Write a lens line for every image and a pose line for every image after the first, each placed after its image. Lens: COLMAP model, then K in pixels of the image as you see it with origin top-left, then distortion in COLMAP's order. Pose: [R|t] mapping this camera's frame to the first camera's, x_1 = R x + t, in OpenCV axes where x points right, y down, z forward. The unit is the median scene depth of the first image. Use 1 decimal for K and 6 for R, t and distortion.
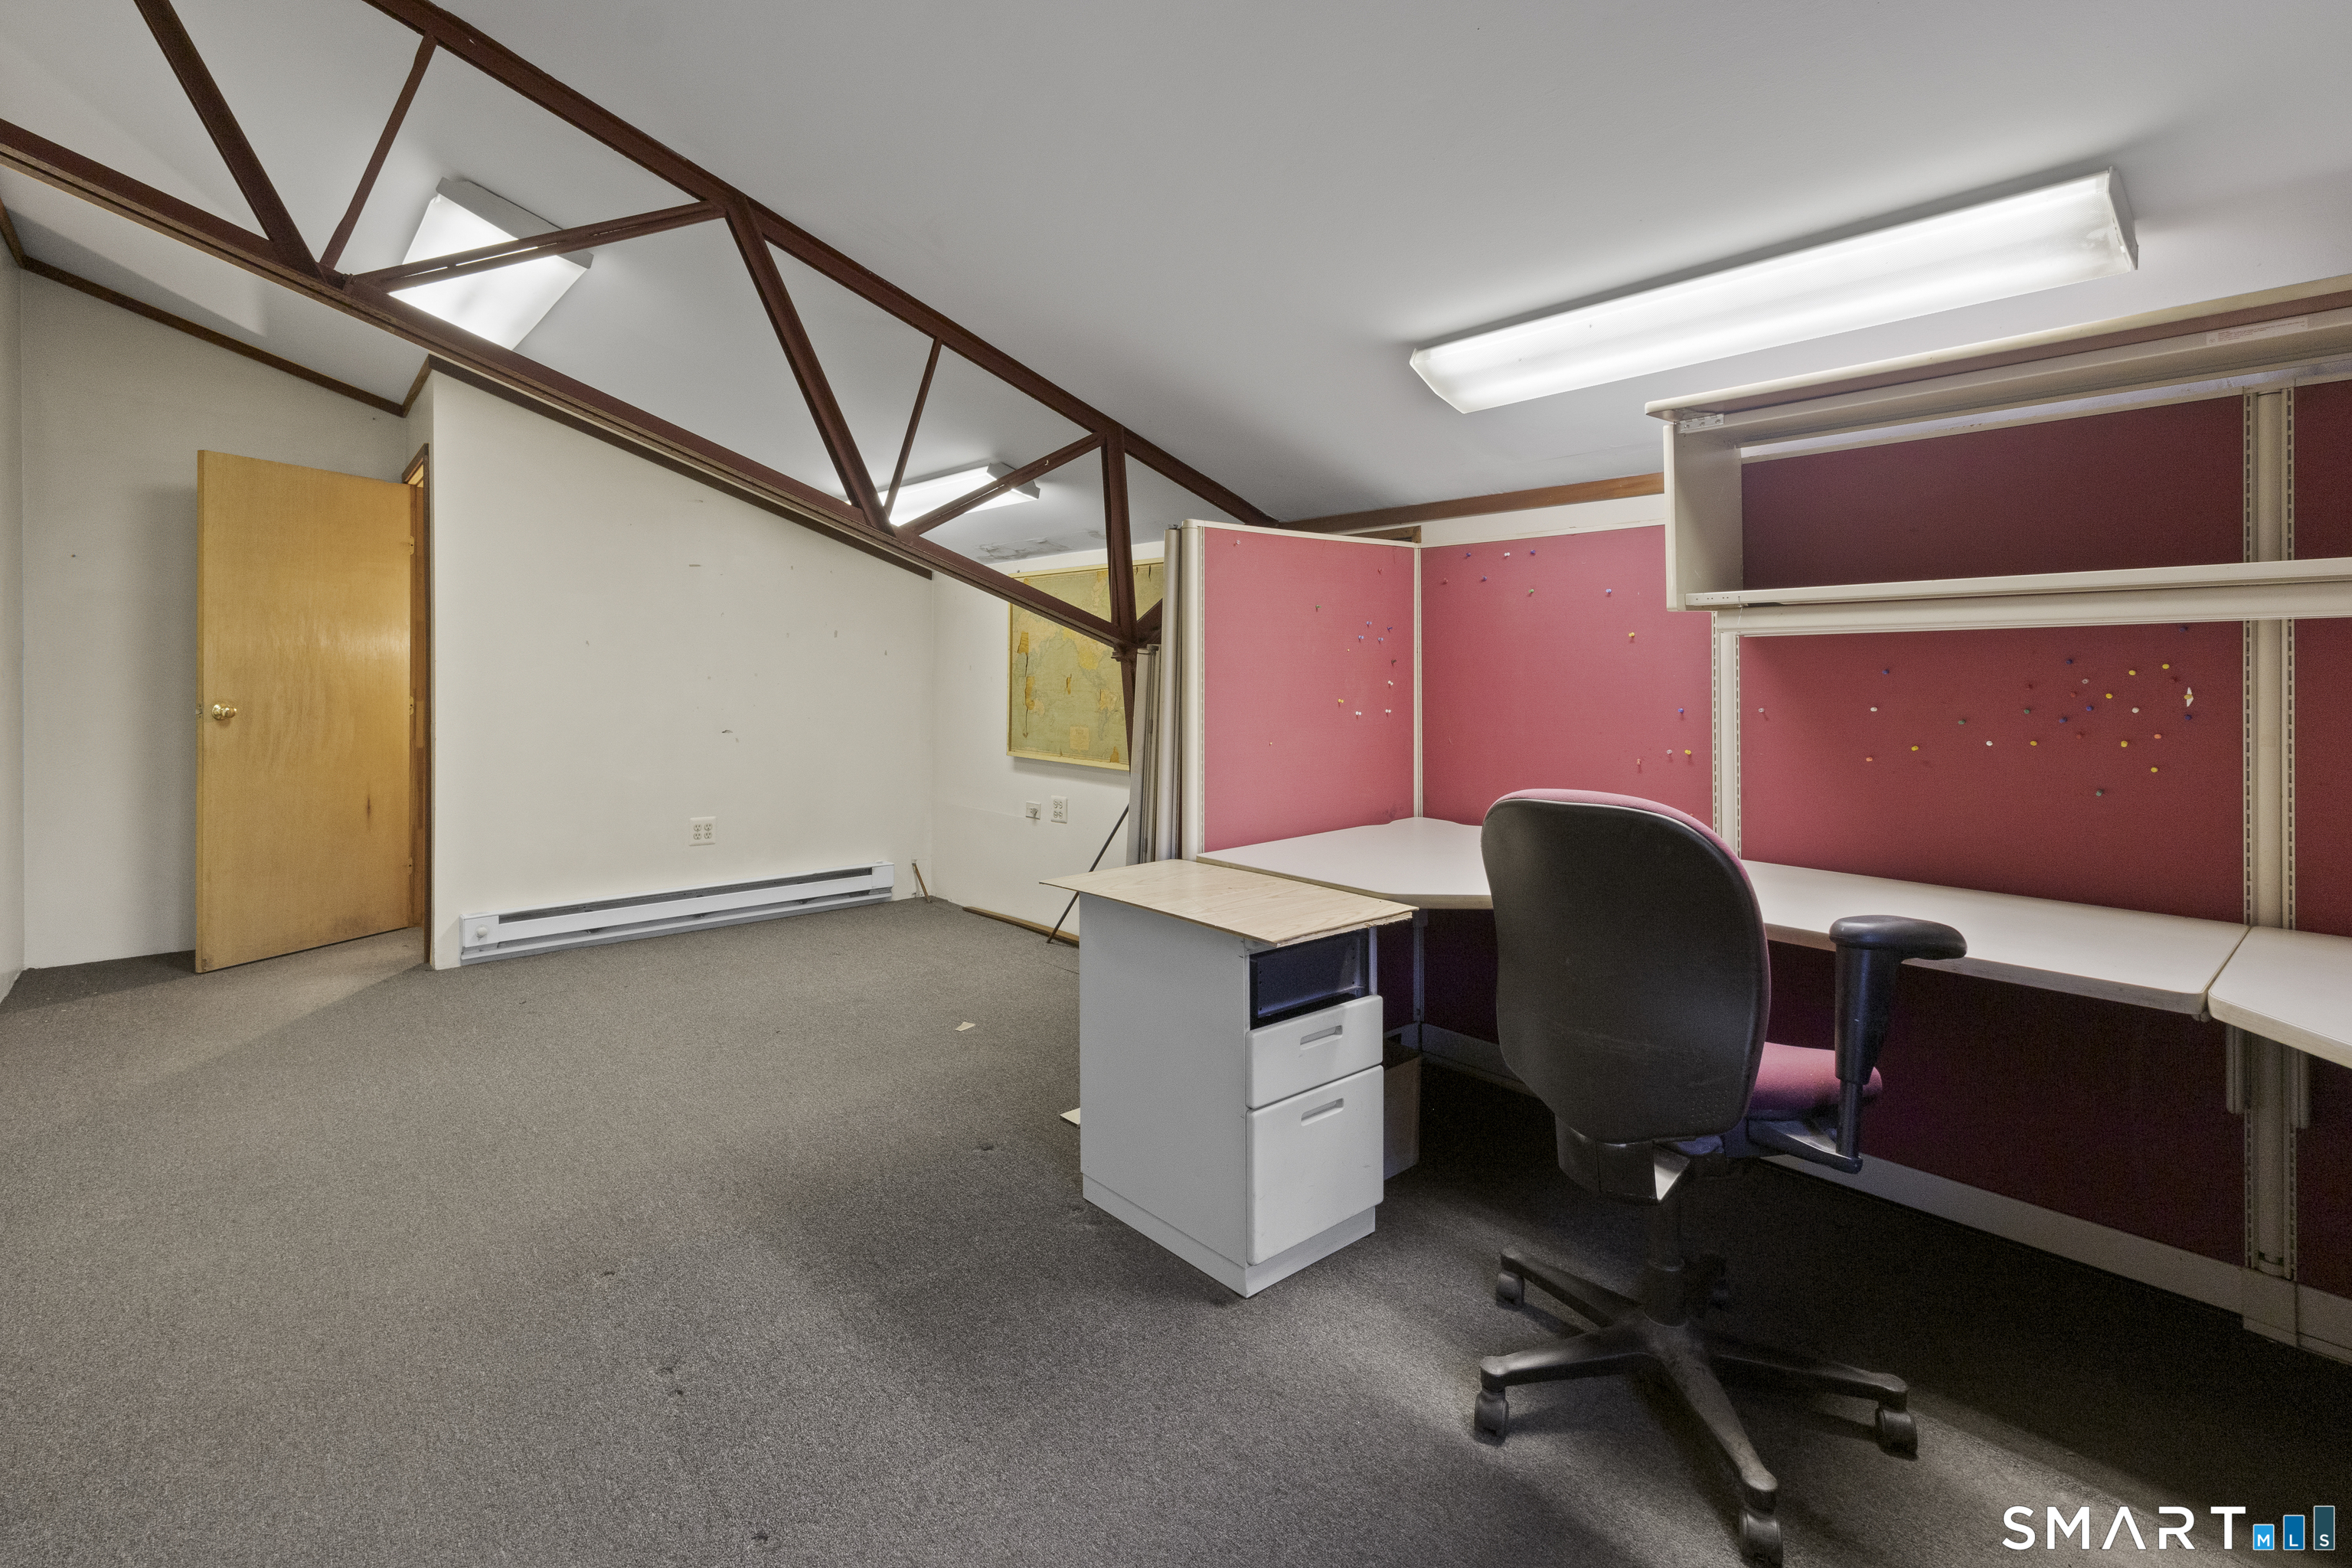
lens RADIAL K [[1099.6, 0, 1178.9], [0, 1099.6, 670.1], [0, 0, 1]] dist [0.000428, 0.000017]
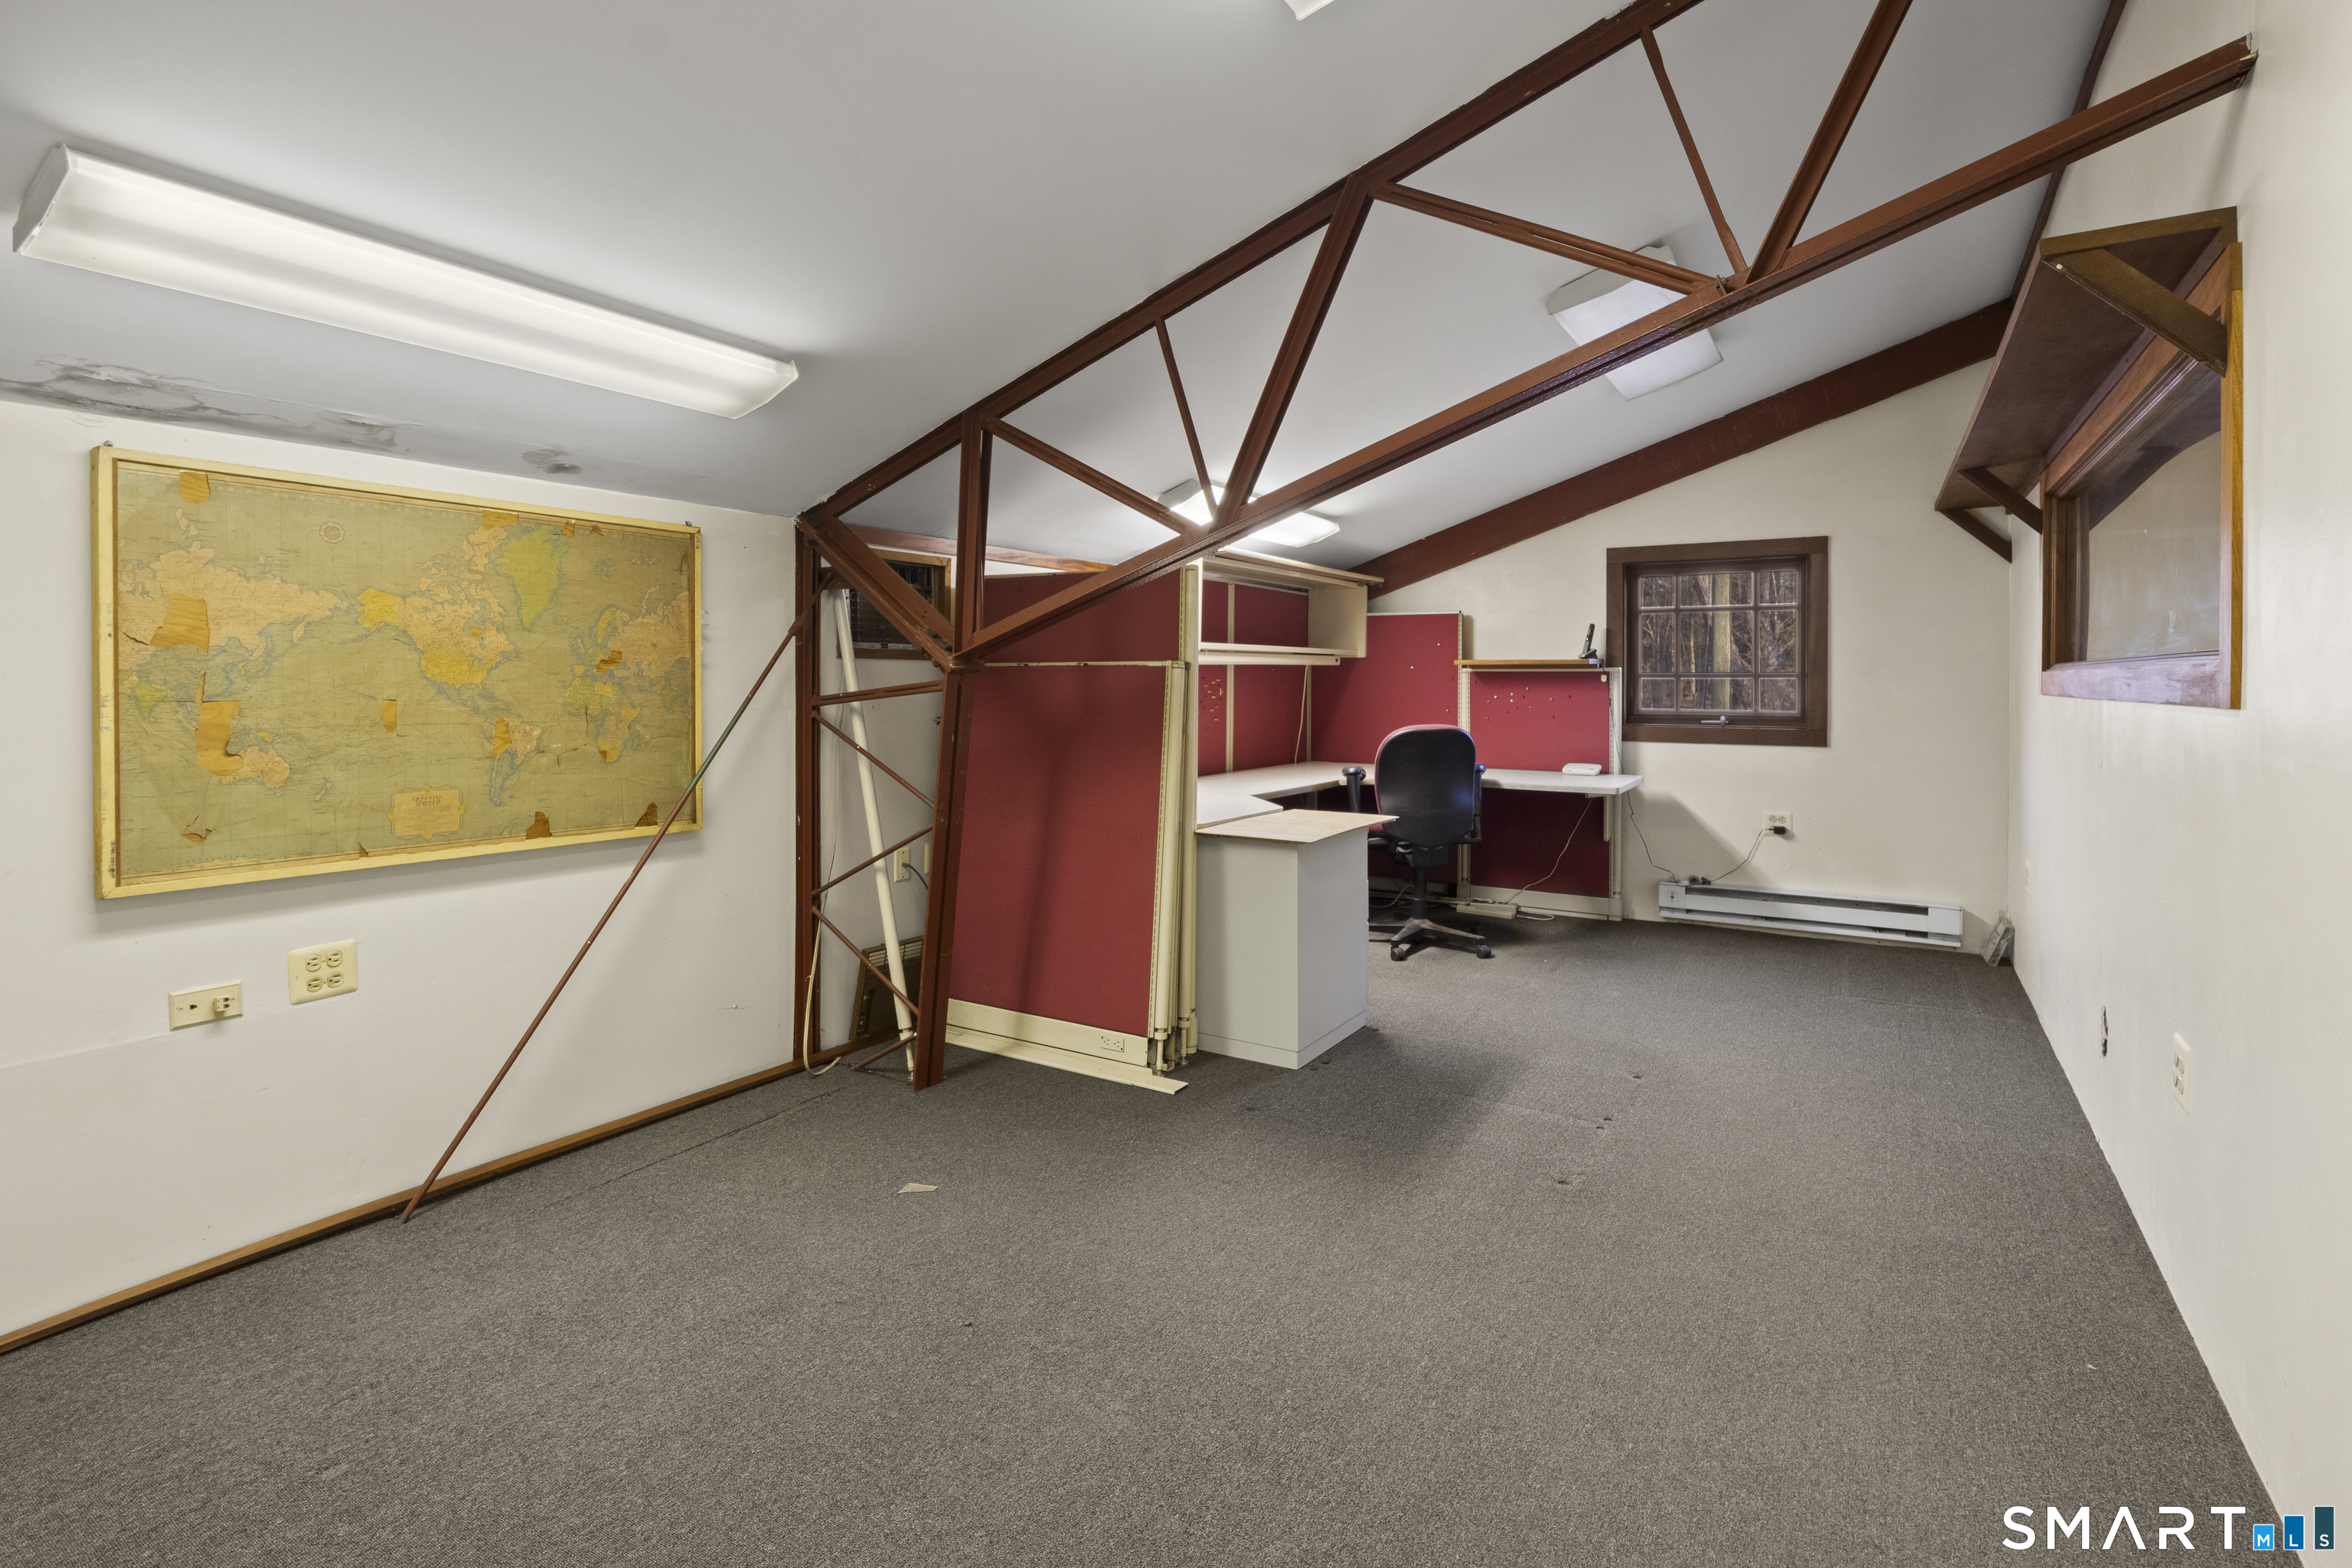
lens RADIAL K [[1167.8, 0, 1177.6], [0, 1167.8, 686.1], [0, 0, 1]] dist [-0.002515, -0.000119]
pose [[-0.303755, -0.008804, 0.952710, -0.756082], [-0.003111, 0.999961, 0.008248, -0.005341], [-0.952745, -0.000458, -0.303770, 0.841635]]
